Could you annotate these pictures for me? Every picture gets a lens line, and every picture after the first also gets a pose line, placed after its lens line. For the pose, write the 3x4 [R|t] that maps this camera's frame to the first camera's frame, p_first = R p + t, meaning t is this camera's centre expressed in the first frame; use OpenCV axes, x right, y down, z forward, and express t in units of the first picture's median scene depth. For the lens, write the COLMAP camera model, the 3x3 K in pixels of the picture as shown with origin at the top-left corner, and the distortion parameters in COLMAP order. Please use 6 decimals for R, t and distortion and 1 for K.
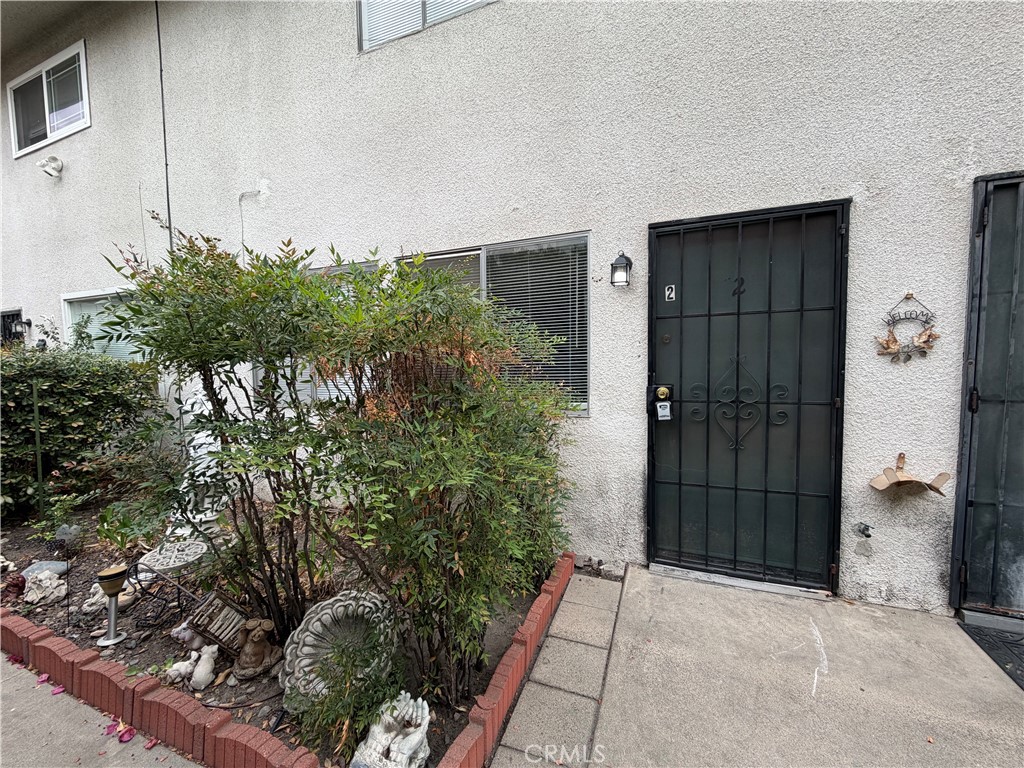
lens RADIAL K [[407.3, 0, 511.3], [0, 407.3, 388.2], [0, 0, 1]] dist [0.008366, -0.000513]
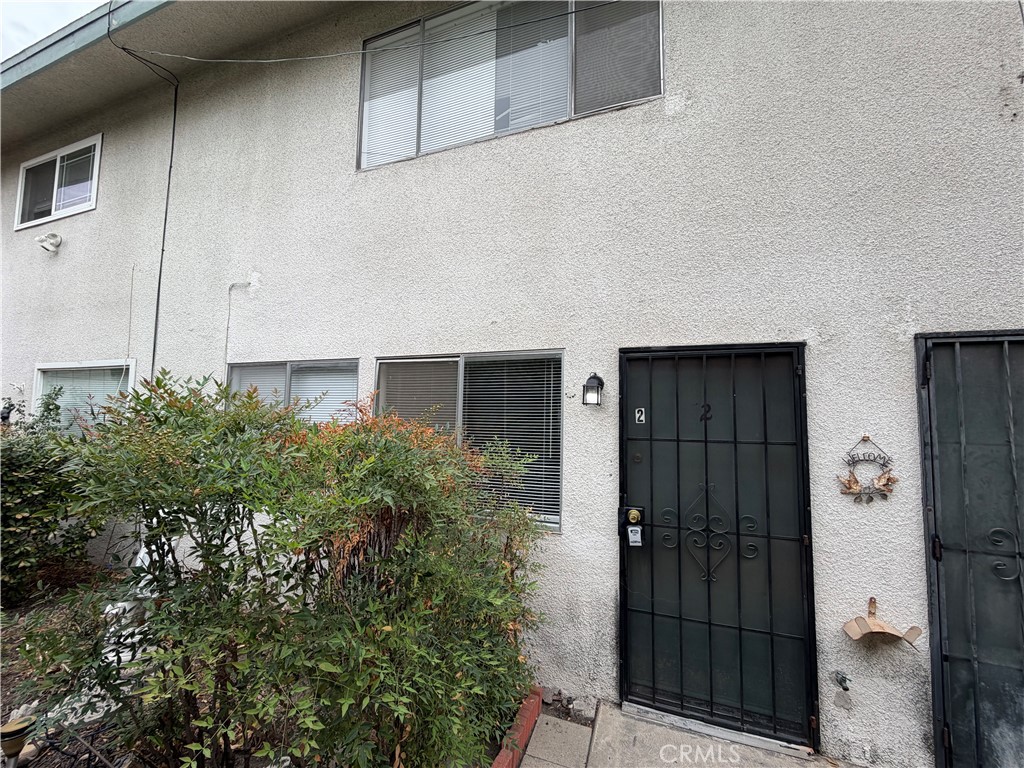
lens RADIAL K [[407.3, 0, 511.3], [0, 407.3, 387.5], [0, 0, 1]] dist [0.008366, -0.000513]
pose [[0.998989, 0.035982, 0.026933, 0.036868], [-0.032160, 0.990871, -0.130921, -0.159396], [-0.031398, 0.129922, 0.991027, -0.011270]]
